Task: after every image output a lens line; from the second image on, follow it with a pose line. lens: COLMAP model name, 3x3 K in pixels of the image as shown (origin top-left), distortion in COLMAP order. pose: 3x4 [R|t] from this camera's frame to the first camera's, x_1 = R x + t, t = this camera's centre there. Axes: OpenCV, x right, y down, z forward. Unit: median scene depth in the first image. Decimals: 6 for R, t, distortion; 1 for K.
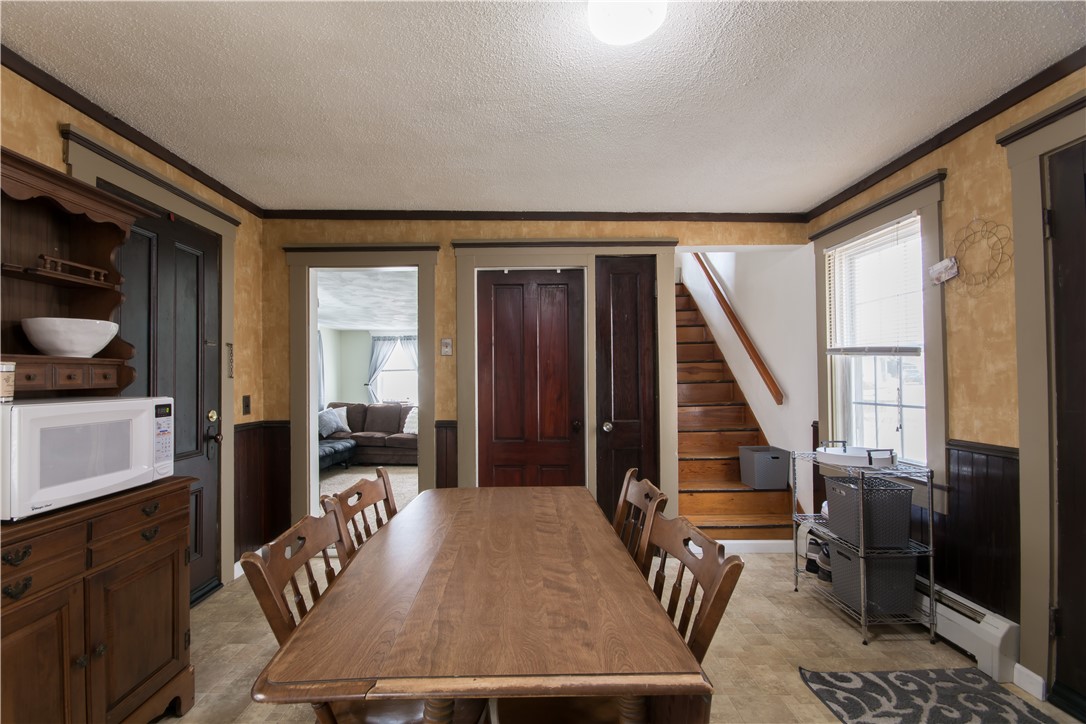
lens RADIAL K [[489.6, 0, 518.4], [0, 489.6, 375.3], [0, 0, 1]] dist [0.003503, -0.007471]
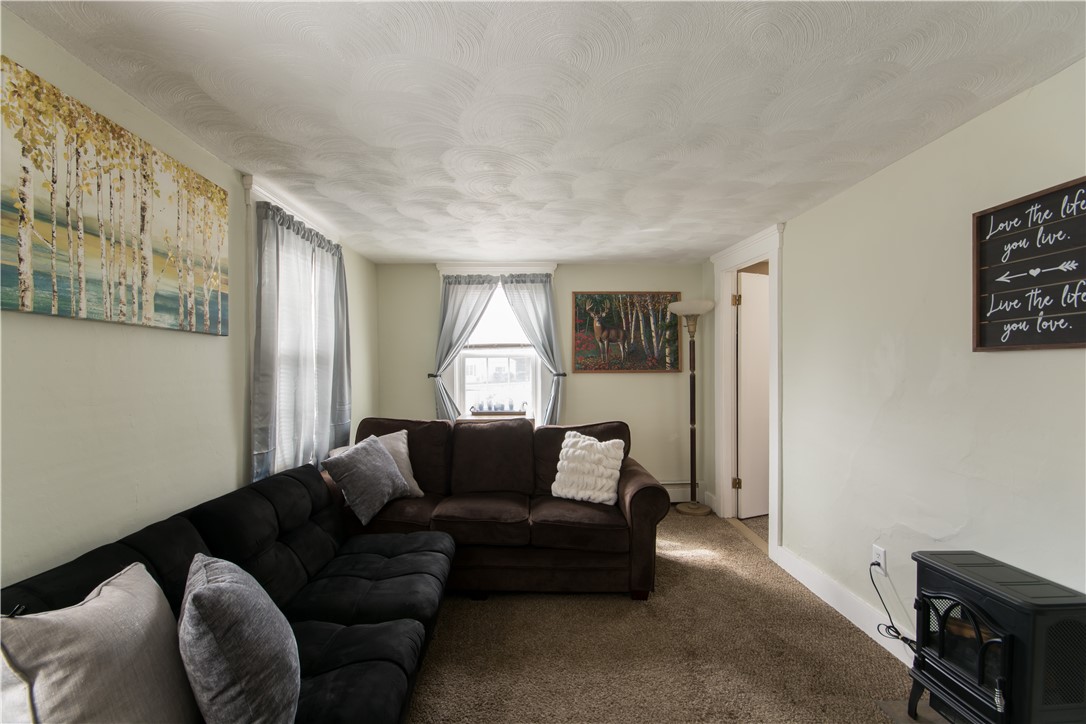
lens RADIAL K [[489.6, 0, 520.9], [0, 489.6, 365.3], [0, 0, 1]] dist [0.003503, -0.007471]
pose [[0.999447, 0.000658, 0.033236, -0.657731], [-0.001071, 0.999922, 0.012431, 0.007918], [-0.033225, -0.012460, 0.999370, 1.423711]]
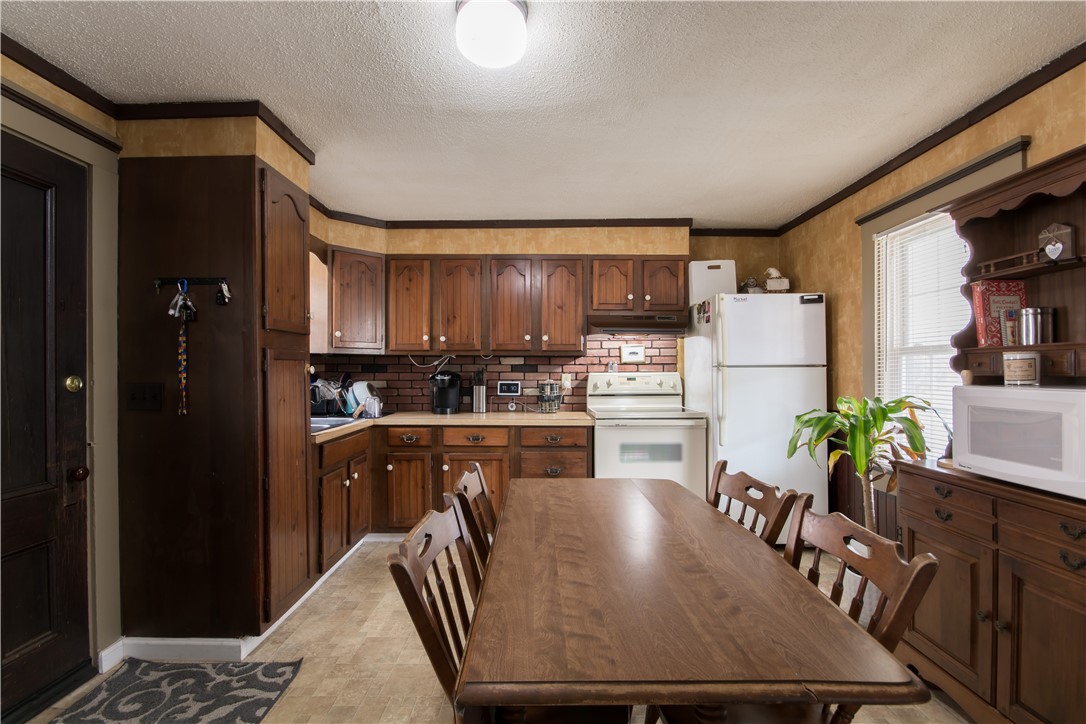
lens RADIAL K [[489.6, 0, 536.5], [0, 489.6, 367.3], [0, 0, 1]] dist [0.003503, -0.007471]
pose [[-0.999938, 0.010936, -0.002232, 0.056072], [0.010964, 0.999858, -0.012791, 0.006233], [0.002092, -0.012815, -0.999916, 0.899238]]
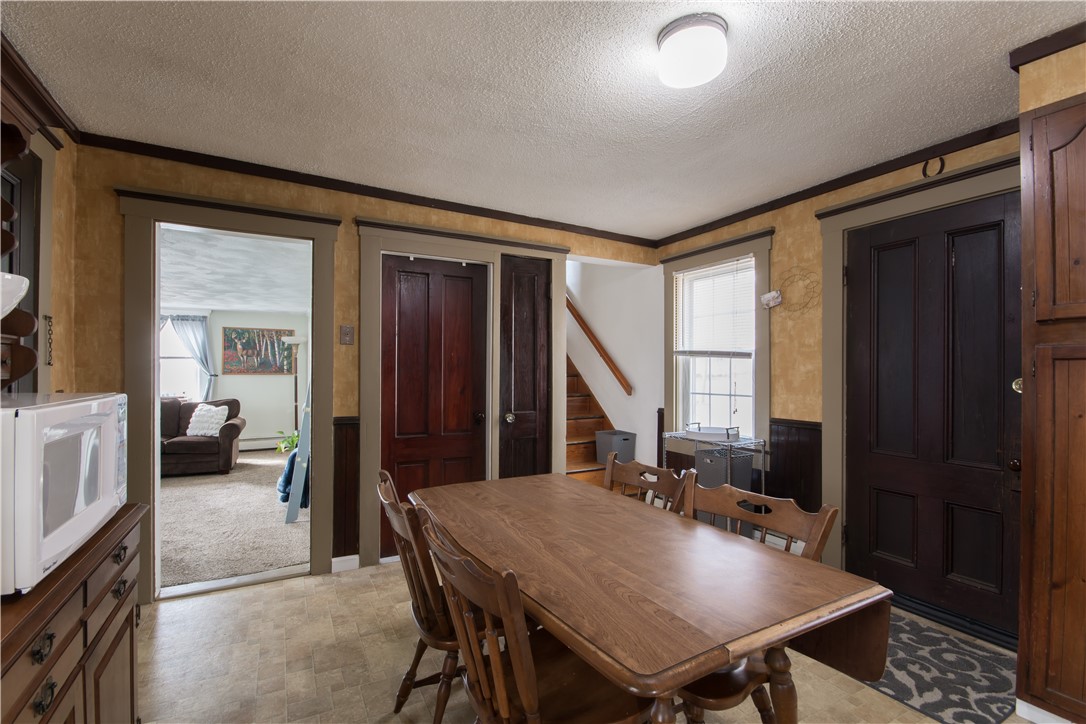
lens RADIAL K [[489.6, 0, 528.3], [0, 489.6, 372.3], [0, 0, 1]] dist [0.003503, -0.007471]
pose [[0.881364, 0.011917, 0.472287, -0.288267], [-0.015975, 0.999862, 0.004582, 0.001486], [-0.472167, -0.011583, 0.881433, 0.057461]]
